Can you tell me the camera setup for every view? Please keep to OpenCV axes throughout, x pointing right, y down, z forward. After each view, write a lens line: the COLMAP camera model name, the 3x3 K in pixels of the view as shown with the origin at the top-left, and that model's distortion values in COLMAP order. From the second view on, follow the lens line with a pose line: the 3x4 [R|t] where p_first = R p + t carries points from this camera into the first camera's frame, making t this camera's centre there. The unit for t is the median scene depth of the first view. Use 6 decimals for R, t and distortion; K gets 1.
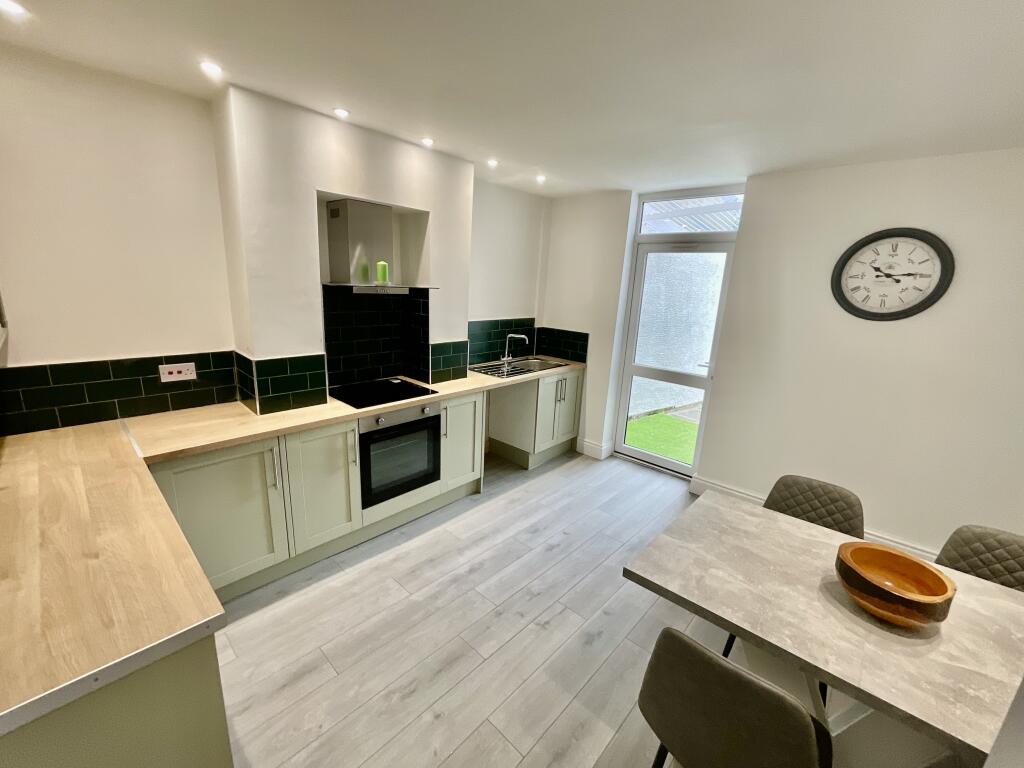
lens RADIAL K [[418.2, 0, 509.6], [0, 418.2, 385.5], [0, 0, 1]] dist [-0.001127, -0.000130]
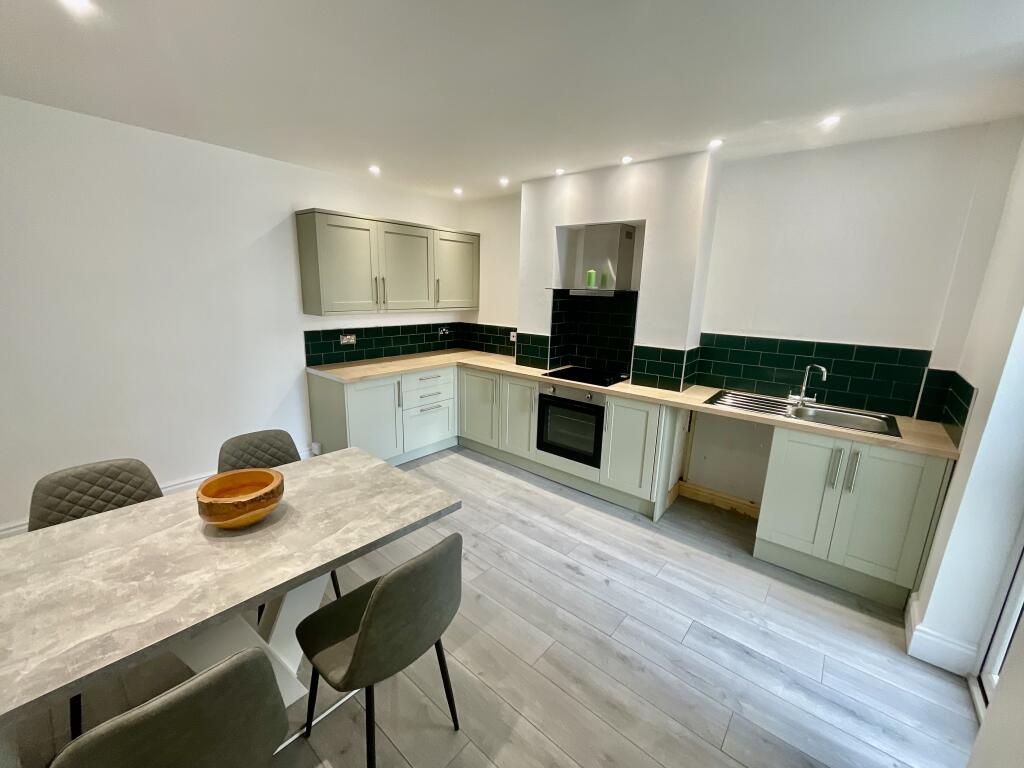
lens RADIAL K [[418.2, 0, 509.6], [0, 418.2, 384.9], [0, 0, 1]] dist [-0.001127, -0.000130]
pose [[0.048716, 0.181534, -0.982177, 0.967431], [-0.262778, 0.951032, 0.162744, -0.107708], [0.963626, 0.250166, 0.094033, 0.724306]]
